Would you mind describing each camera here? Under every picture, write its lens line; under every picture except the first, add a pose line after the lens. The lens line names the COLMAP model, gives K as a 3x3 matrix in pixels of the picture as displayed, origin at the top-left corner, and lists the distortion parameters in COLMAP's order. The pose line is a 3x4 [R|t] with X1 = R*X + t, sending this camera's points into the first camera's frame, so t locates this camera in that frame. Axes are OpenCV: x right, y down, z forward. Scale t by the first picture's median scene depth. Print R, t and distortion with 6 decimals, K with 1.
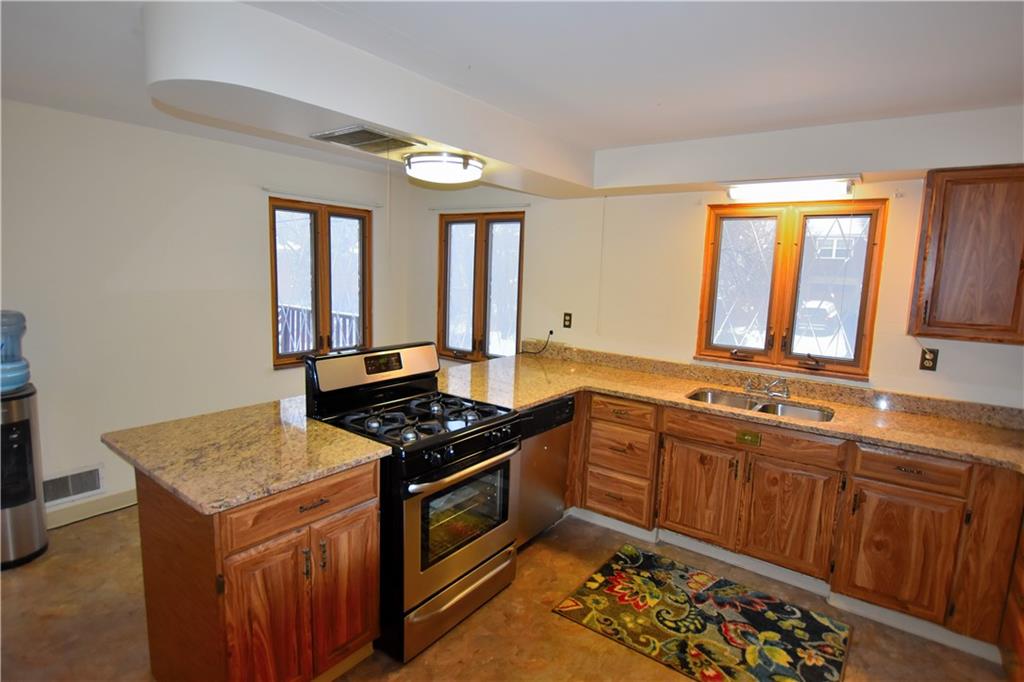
lens RADIAL K [[517.5, 0, 512.0], [0, 517.5, 341.0], [0, 0, 1]] dist [-0.028575, 0.000864]
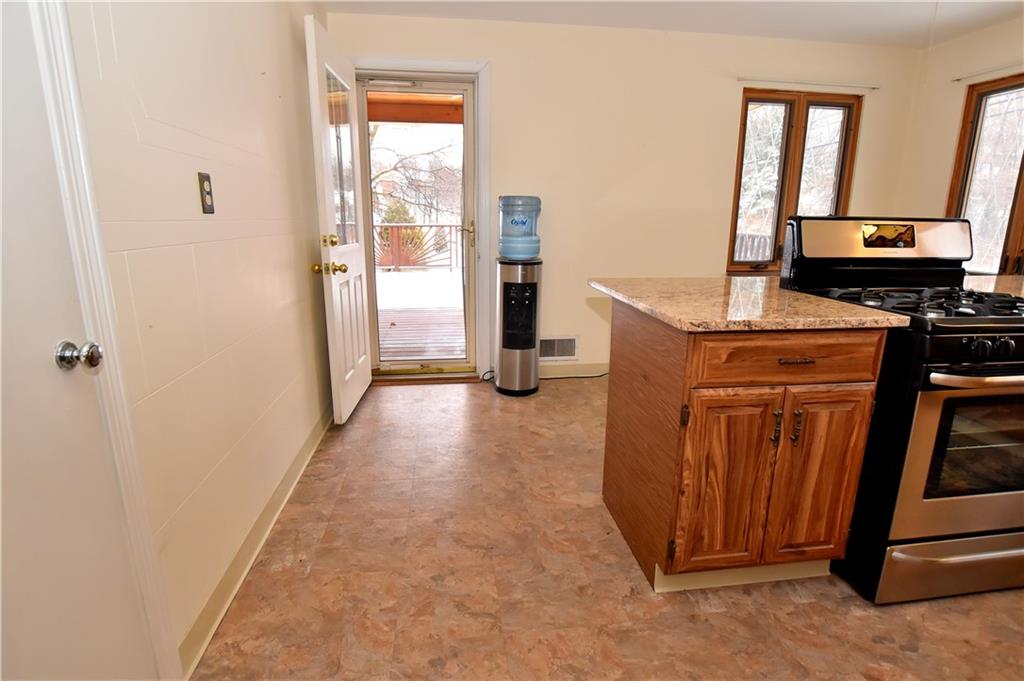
lens RADIAL K [[501.5, 0, 512.0], [0, 501.5, 340.5], [0, 0, 1]] dist [-0.022750, -0.000129]
pose [[0.691987, 0.135942, -0.708995, -0.085396], [-0.072879, 0.990247, 0.118738, 0.137278], [0.718222, -0.030495, 0.695145, 0.073537]]
